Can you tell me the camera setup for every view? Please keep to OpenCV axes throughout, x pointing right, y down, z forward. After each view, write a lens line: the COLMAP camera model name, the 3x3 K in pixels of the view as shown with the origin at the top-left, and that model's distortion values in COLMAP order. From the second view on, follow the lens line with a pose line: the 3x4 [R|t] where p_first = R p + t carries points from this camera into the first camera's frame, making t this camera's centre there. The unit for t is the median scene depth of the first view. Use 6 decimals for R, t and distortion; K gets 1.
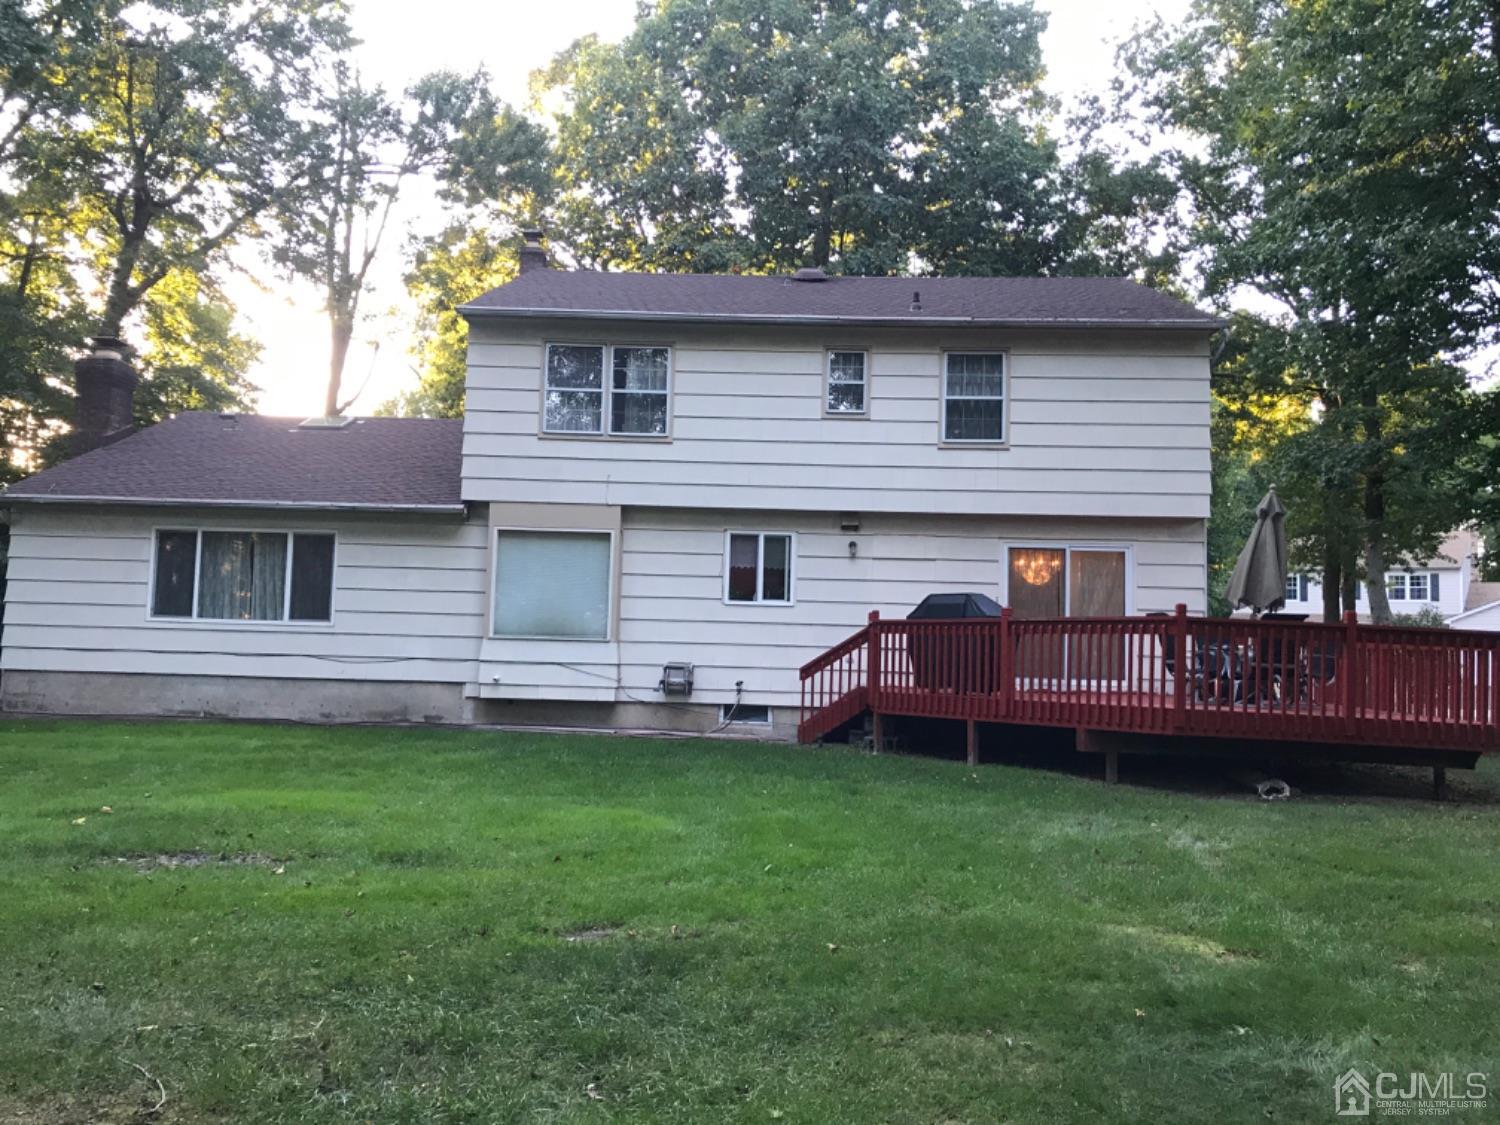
lens RADIAL K [[1197.5, 0, 745.5], [0, 1197.5, 555.3], [0, 0, 1]] dist [-0.006171, 0.012594]
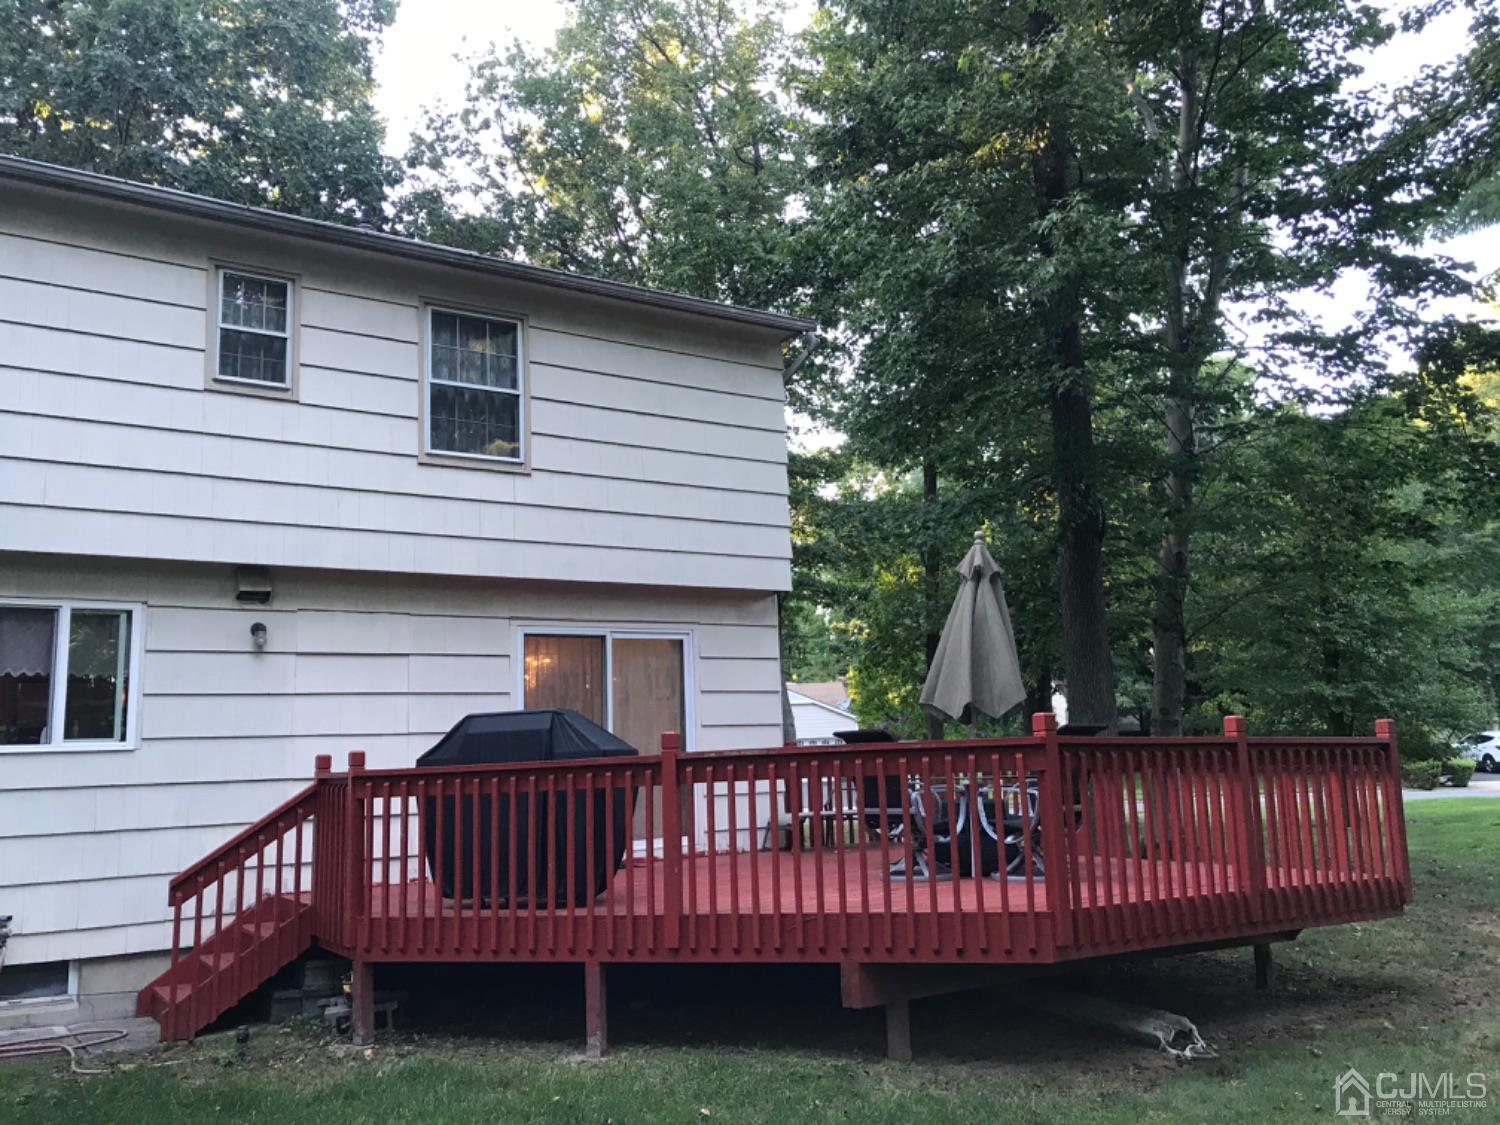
lens RADIAL K [[1197.5, 0, 745.5], [0, 1197.5, 555.3], [0, 0, 1]] dist [-0.006171, 0.012594]
pose [[0.805457, 0.039238, 0.591354, -0.054118], [0.016249, 0.995969, -0.088216, 0.009478], [-0.592432, 0.080663, 0.801572, 0.437580]]
